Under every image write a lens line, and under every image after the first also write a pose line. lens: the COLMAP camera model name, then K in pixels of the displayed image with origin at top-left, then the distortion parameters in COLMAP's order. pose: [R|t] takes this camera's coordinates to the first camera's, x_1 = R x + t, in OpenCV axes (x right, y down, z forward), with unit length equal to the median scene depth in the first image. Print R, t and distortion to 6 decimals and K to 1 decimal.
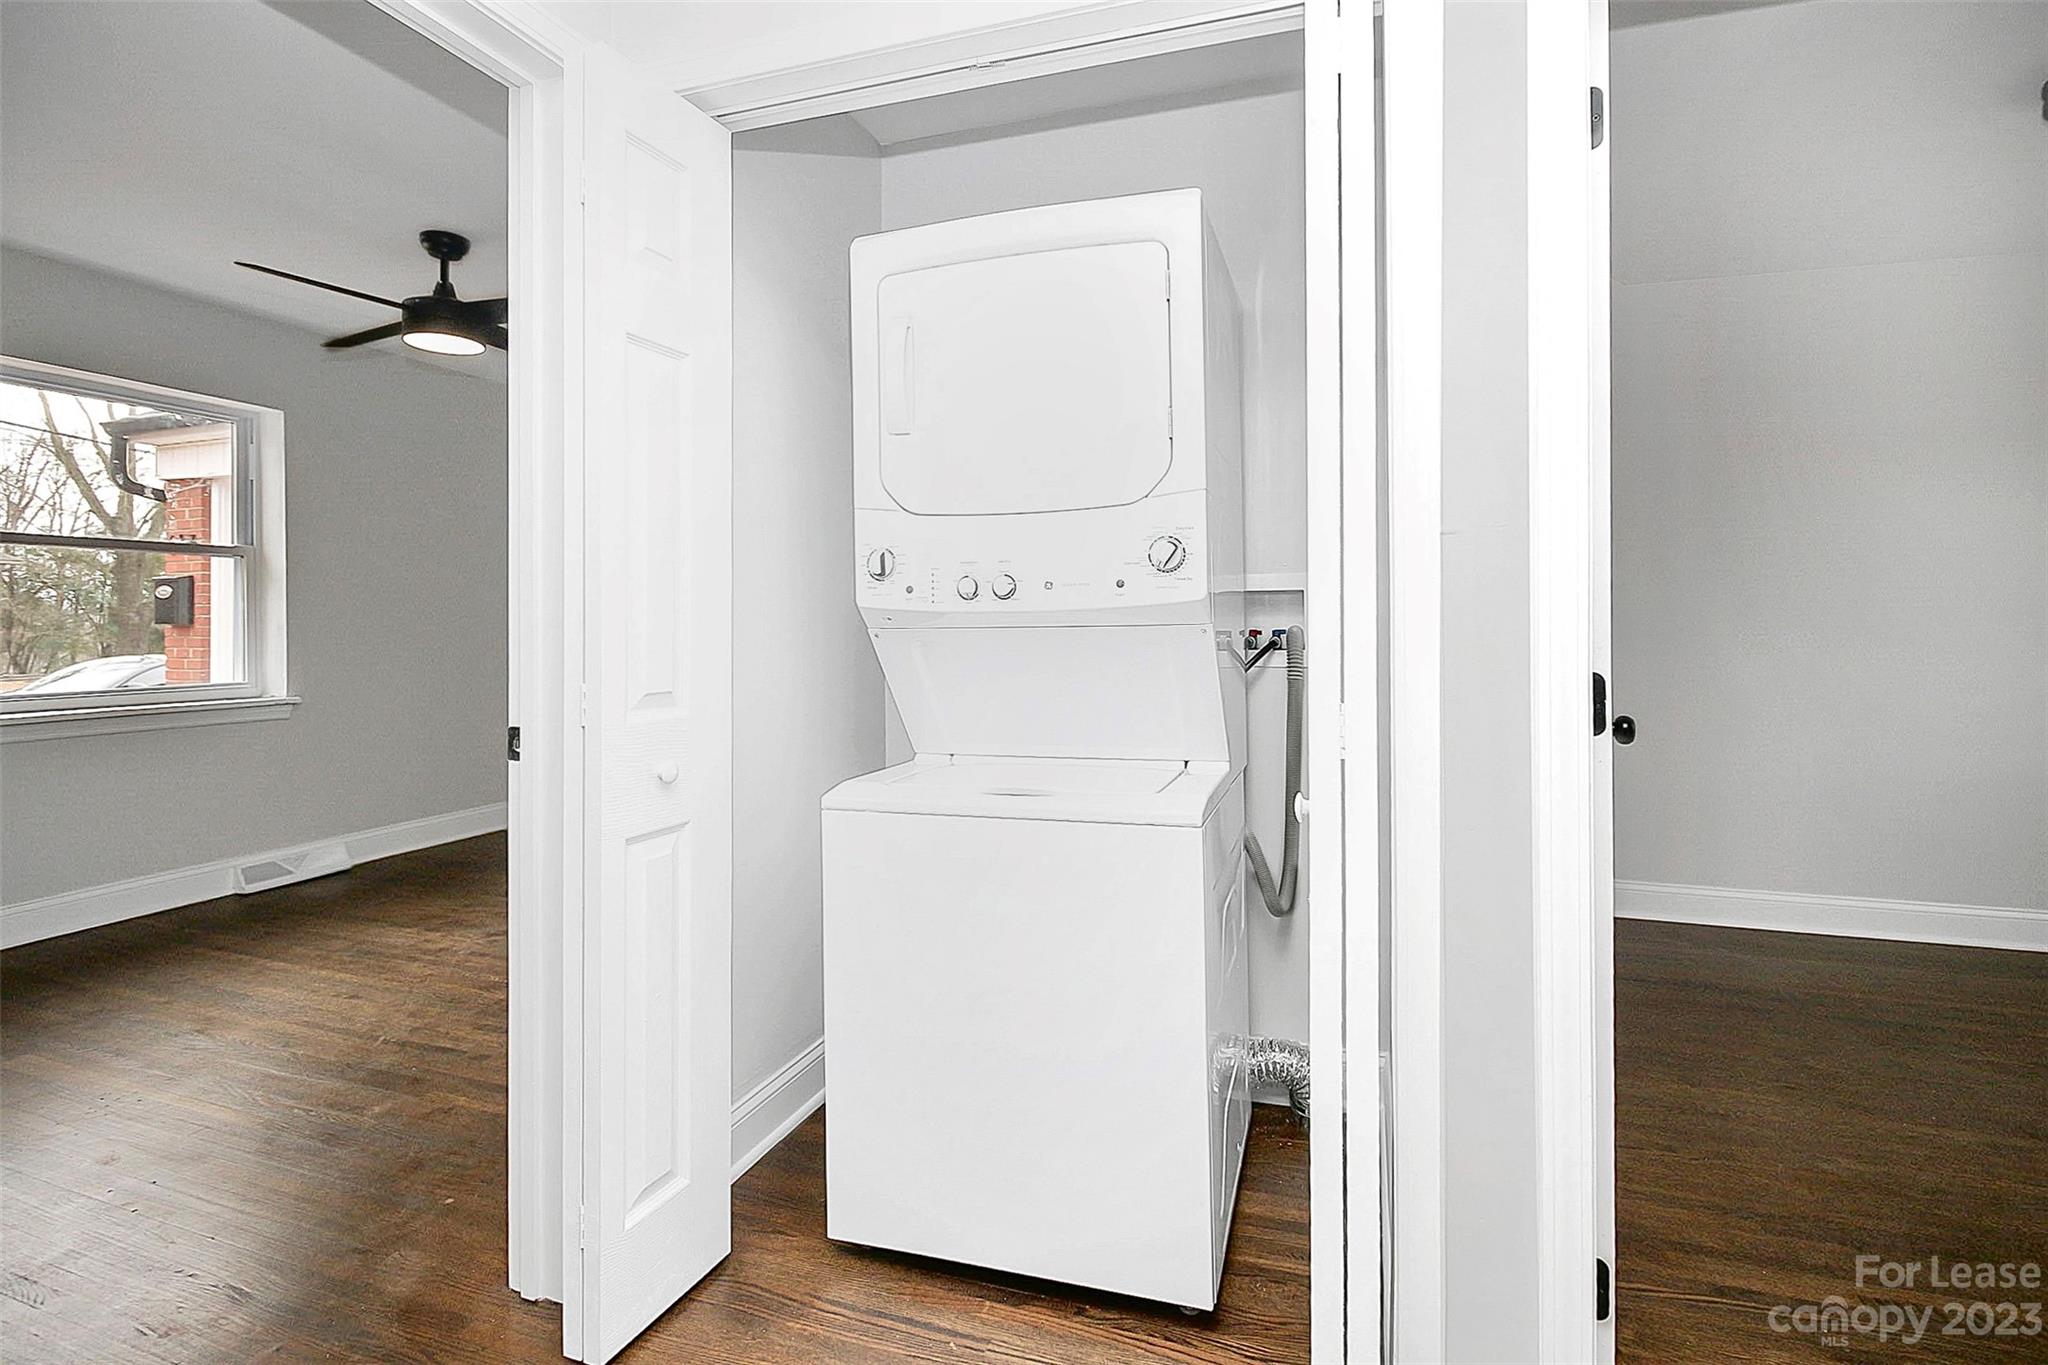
lens RADIAL K [[958.5, 0, 1008.4], [0, 958.5, 664.3], [0, 0, 1]] dist [-0.004236, -0.006580]
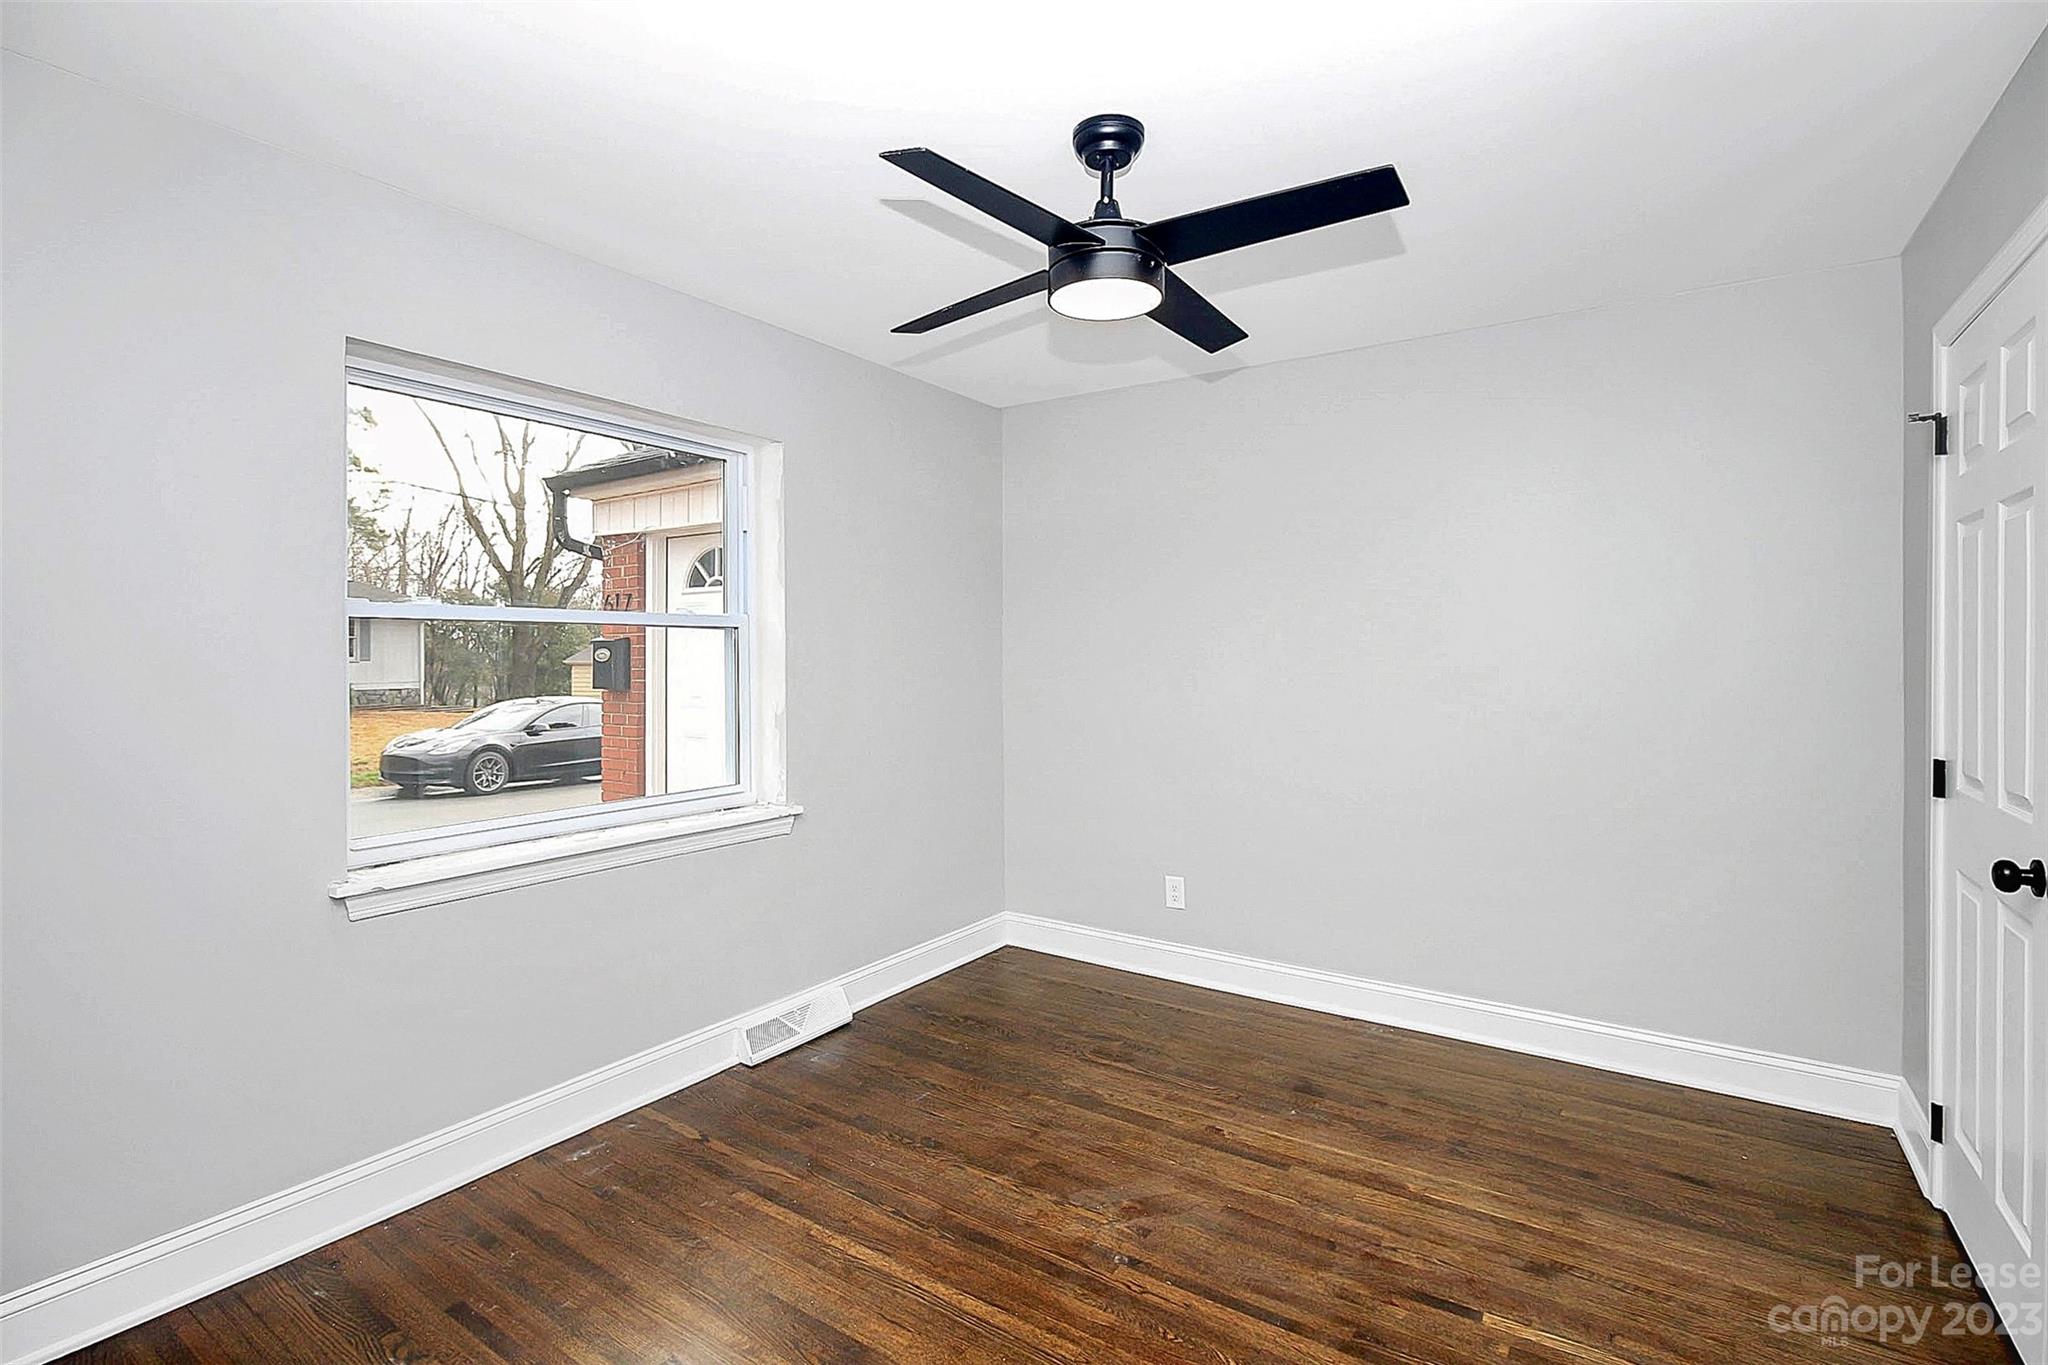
lens RADIAL K [[937.4, 0, 1029.2], [0, 937.4, 699.3], [0, 0, 1]] dist [-0.001669, -0.006305]
pose [[0.970539, 0.002799, -0.240927, -0.250175], [-0.000998, 0.999971, 0.007600, -0.039369], [0.240941, -0.007136, 0.970513, 0.197066]]
